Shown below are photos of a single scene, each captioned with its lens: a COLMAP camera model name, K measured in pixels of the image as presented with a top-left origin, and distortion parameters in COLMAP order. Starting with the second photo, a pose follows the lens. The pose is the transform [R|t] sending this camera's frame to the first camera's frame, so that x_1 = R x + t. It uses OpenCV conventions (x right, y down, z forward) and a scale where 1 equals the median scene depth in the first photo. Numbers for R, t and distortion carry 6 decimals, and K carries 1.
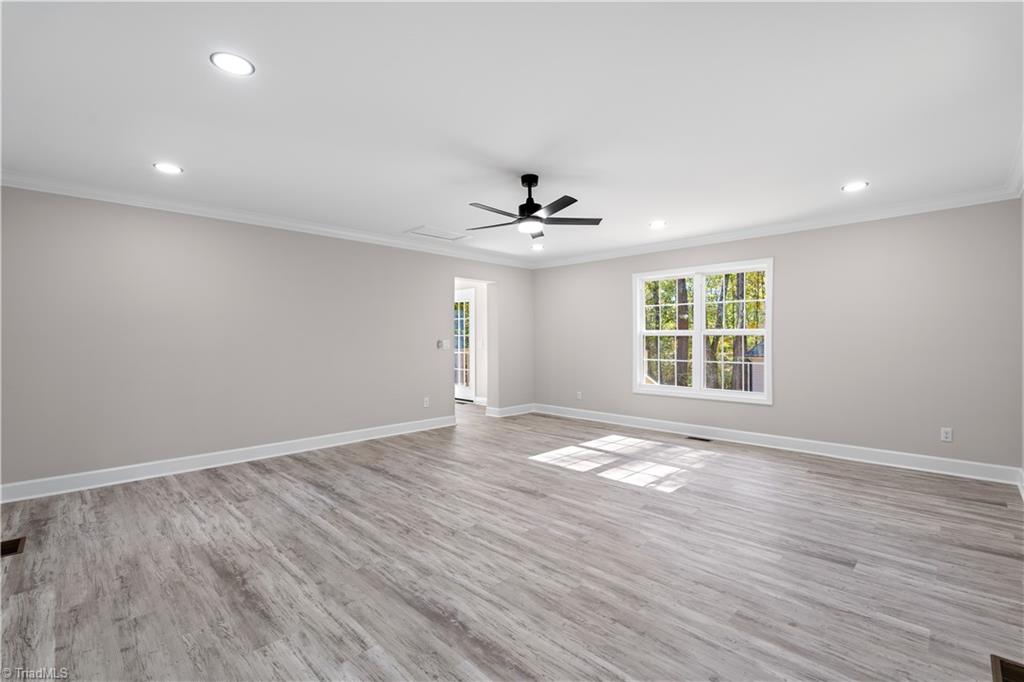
lens RADIAL K [[458.1, 0, 507.1], [0, 458.1, 340.2], [0, 0, 1]] dist [-0.001071, 0.000013]
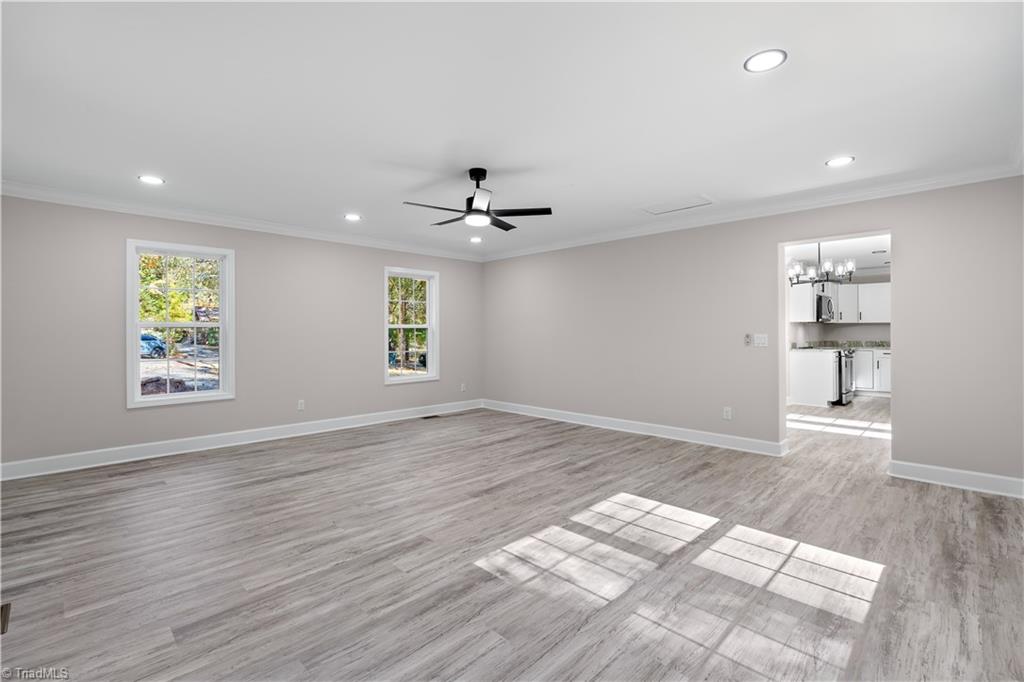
lens RADIAL K [[458.1, 0, 507.1], [0, 458.1, 337.4], [0, 0, 1]] dist [-0.001071, 0.000013]
pose [[-0.009252, 0.009296, -0.999914, 1.064815], [0.003412, 0.999951, 0.009265, -0.003562], [0.999951, -0.003326, -0.009283, 1.101925]]
